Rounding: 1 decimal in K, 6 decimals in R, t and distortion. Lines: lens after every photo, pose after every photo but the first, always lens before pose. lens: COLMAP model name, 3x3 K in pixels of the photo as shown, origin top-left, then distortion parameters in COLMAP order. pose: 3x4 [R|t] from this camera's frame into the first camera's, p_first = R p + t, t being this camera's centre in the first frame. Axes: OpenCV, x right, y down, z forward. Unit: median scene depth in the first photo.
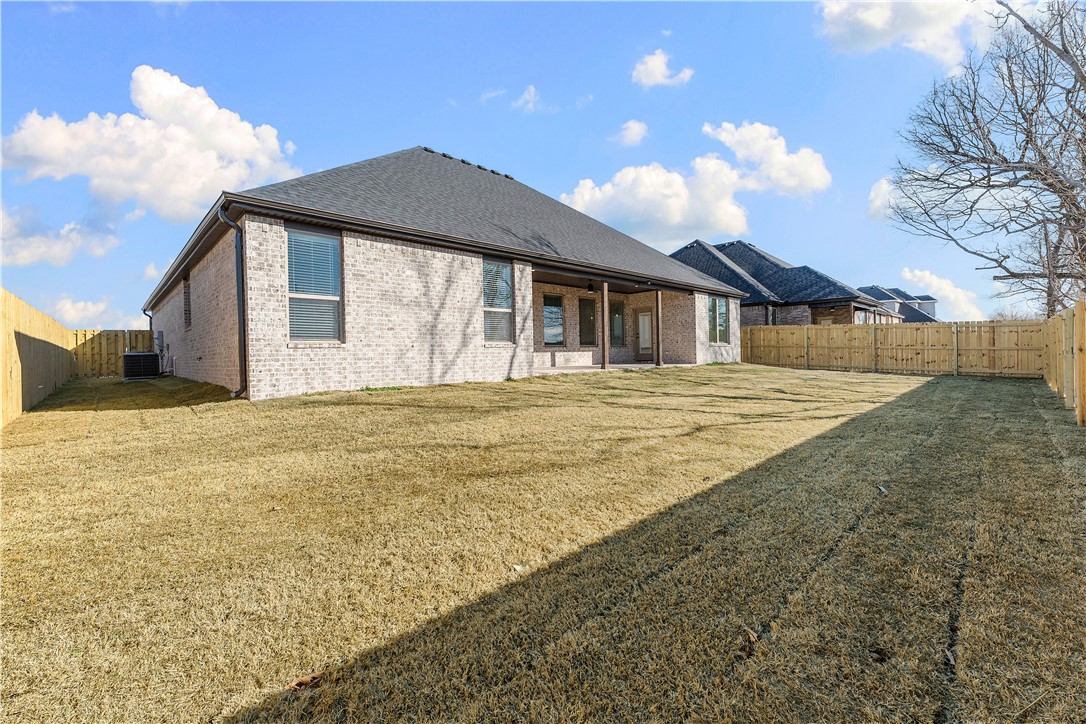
lens RADIAL K [[474.5, 0, 542.2], [0, 474.5, 359.4], [0, 0, 1]] dist [-0.005524, -0.000031]
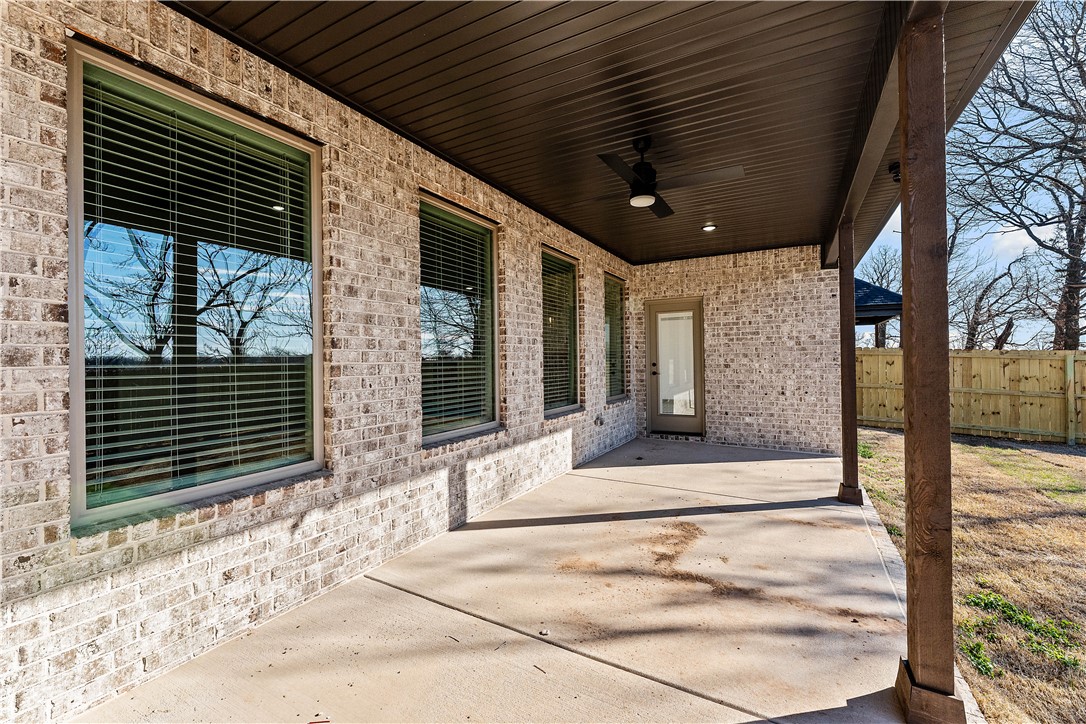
lens RADIAL K [[474.5, 0, 544.1], [0, 474.5, 360.9], [0, 0, 1]] dist [-0.005524, -0.000031]
pose [[0.955951, 0.010957, 0.293320, -0.004484], [-0.009605, 0.999936, -0.006048, -0.058325], [-0.293368, 0.002964, 0.955995, 0.708507]]
